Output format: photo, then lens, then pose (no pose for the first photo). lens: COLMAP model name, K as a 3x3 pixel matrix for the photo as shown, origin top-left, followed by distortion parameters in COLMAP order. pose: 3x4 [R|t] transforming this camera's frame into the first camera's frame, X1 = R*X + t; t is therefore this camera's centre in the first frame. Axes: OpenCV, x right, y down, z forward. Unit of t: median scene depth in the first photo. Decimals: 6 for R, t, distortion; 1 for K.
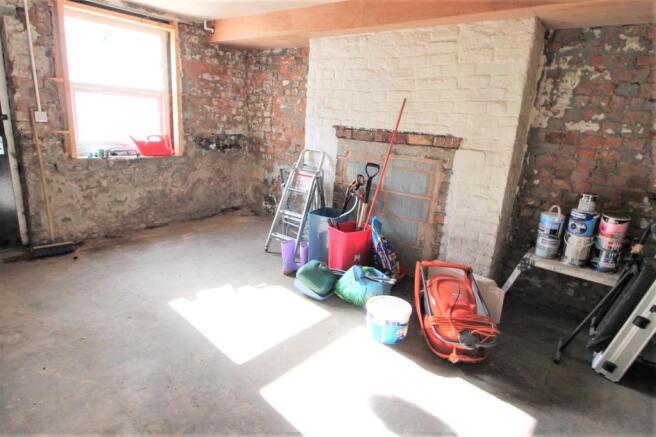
lens RADIAL K [[331.6, 0, 328.0], [0, 331.6, 218.5], [0, 0, 1]] dist [-0.017154, -0.001134]
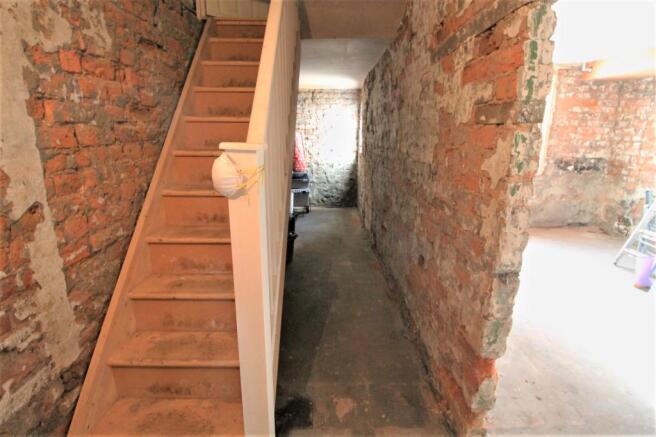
lens RADIAL K [[331.6, 0, 328.0], [0, 331.6, 218.5], [0, 0, 1]] dist [-0.017154, -0.001134]
pose [[0.640849, 0.133464, -0.755976, -0.000293], [-0.184364, 0.982707, 0.017206, 0.091626], [0.745200, 0.128349, 0.654373, -0.358689]]
